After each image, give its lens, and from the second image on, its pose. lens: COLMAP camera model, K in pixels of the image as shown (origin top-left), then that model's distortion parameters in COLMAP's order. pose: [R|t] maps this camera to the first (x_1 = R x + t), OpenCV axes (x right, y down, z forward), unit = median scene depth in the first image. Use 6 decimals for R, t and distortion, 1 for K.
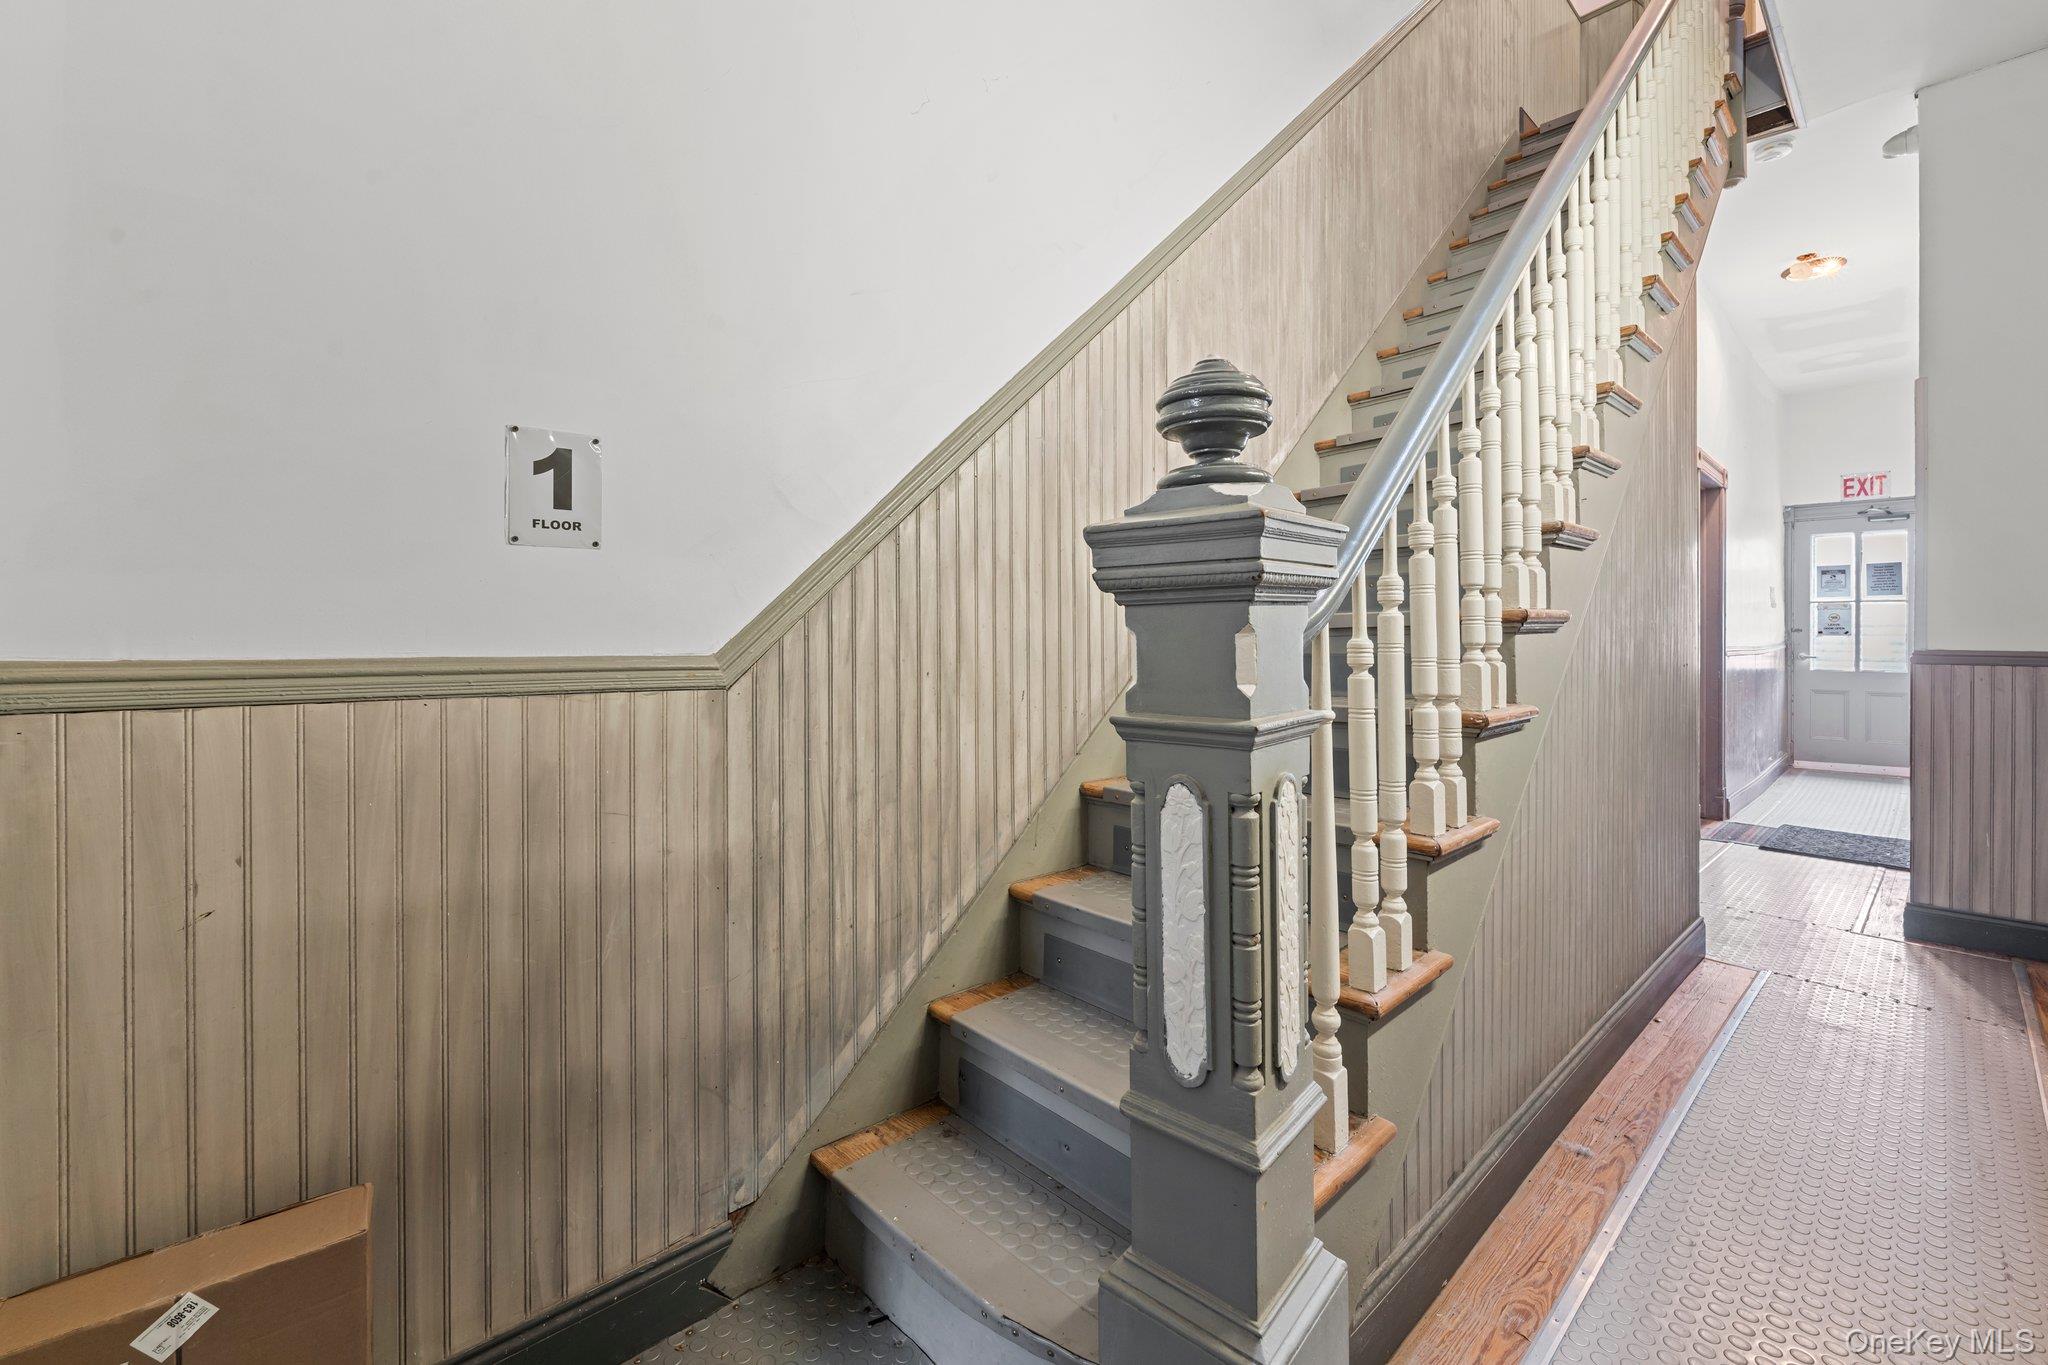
lens RADIAL K [[861.8, 0, 1004.4], [0, 861.8, 637.5], [0, 0, 1]] dist [0.000989, -0.000448]
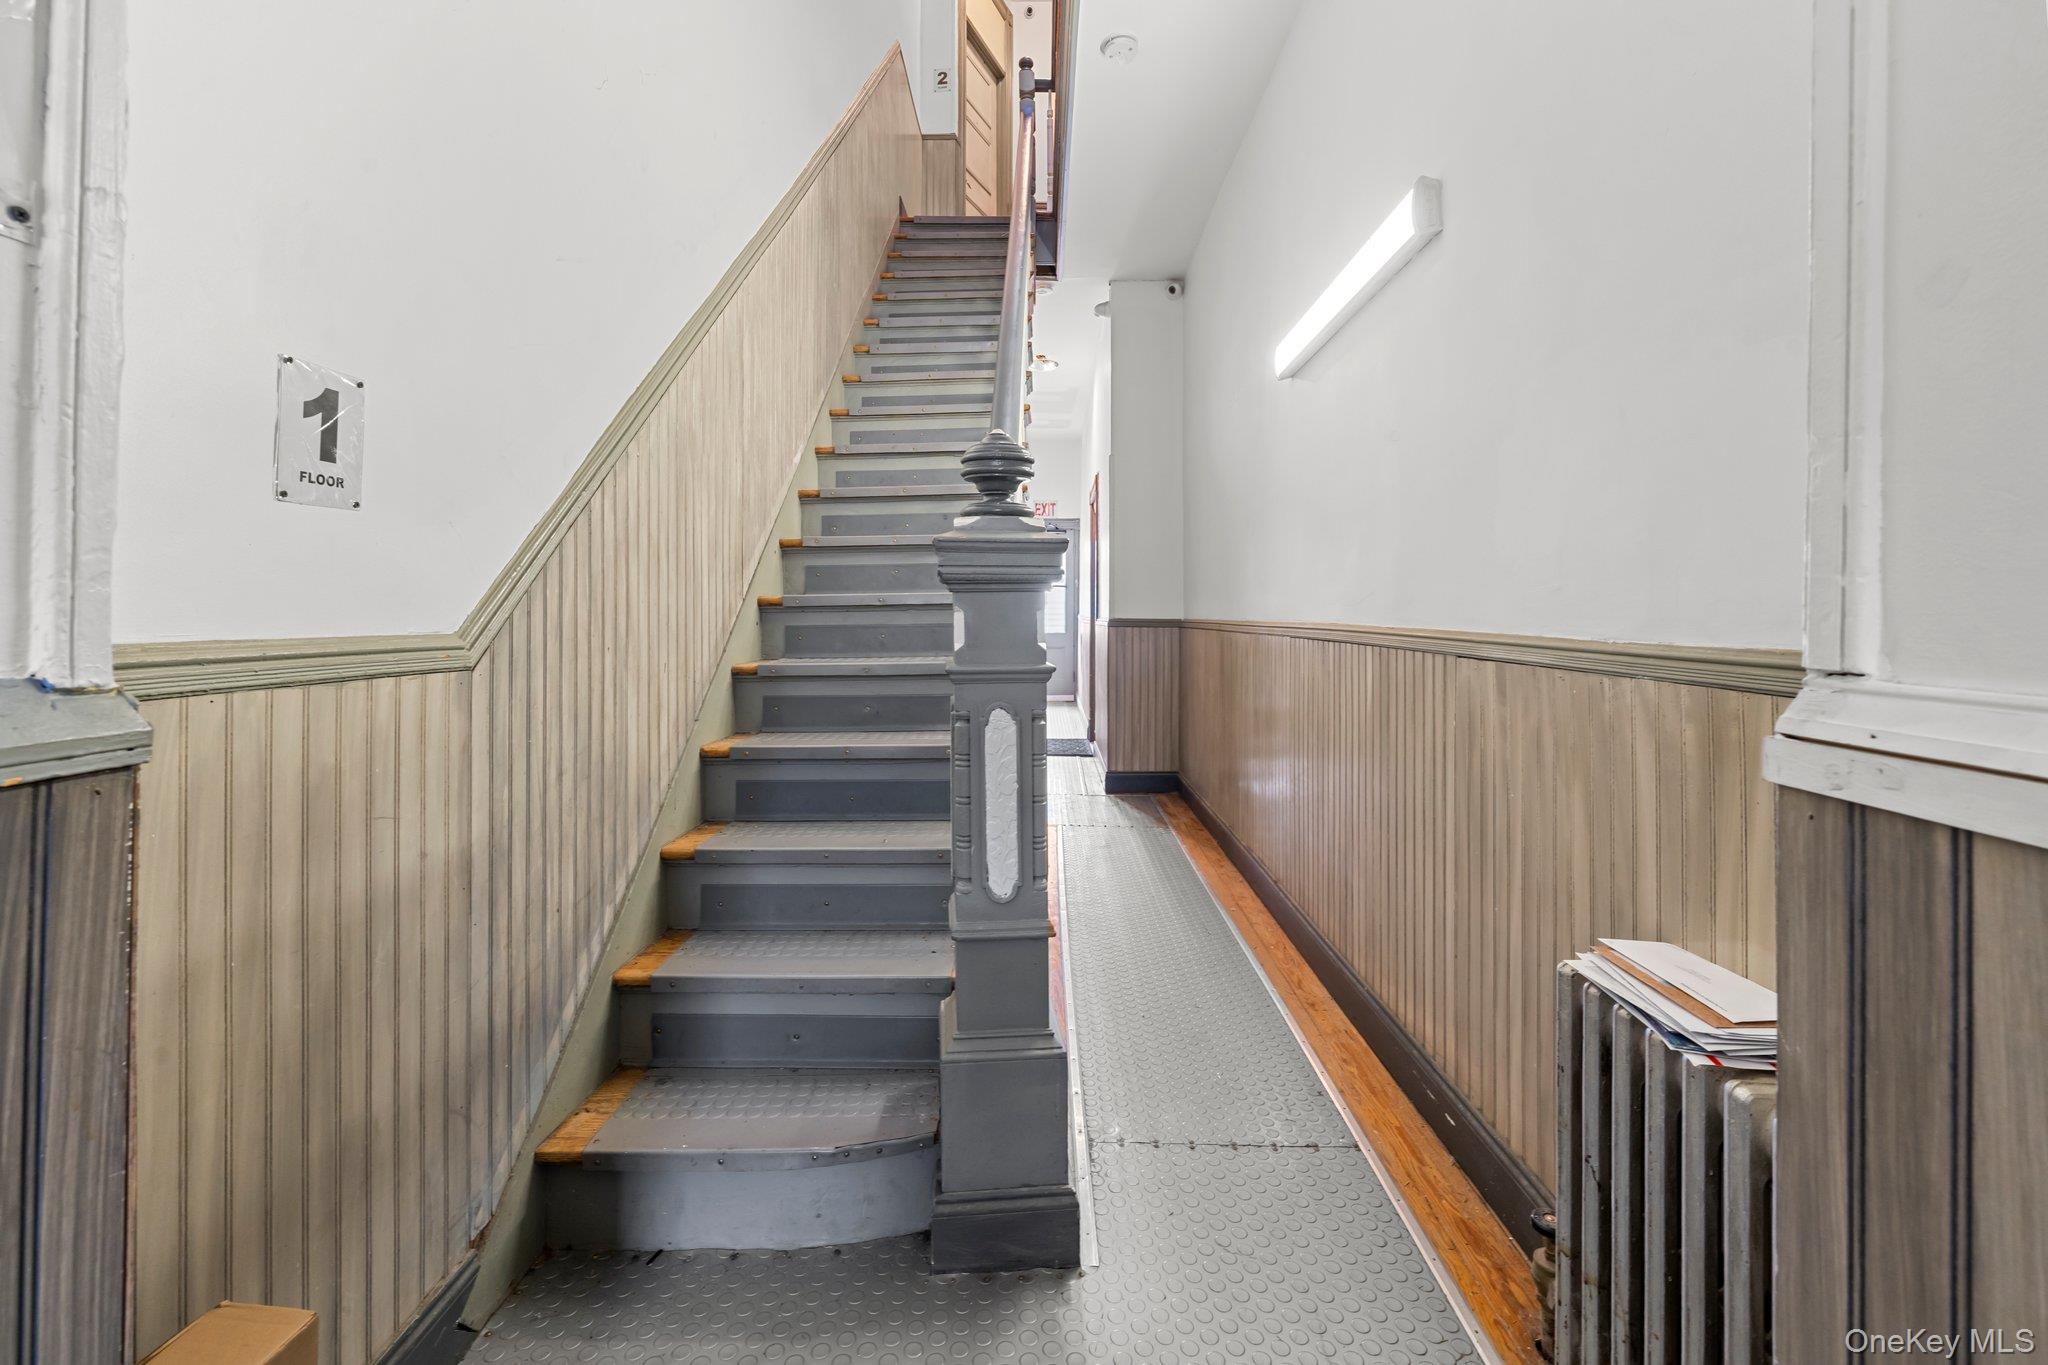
lens RADIAL K [[861.8, 0, 1048.9], [0, 861.8, 607.7], [0, 0, 1]] dist [0.000989, -0.000448]
pose [[0.674197, 0.002149, 0.738548, -0.586496], [-0.000523, 0.999997, -0.002433, -0.004499], [-0.738551, 0.001254, 0.674197, -0.072537]]
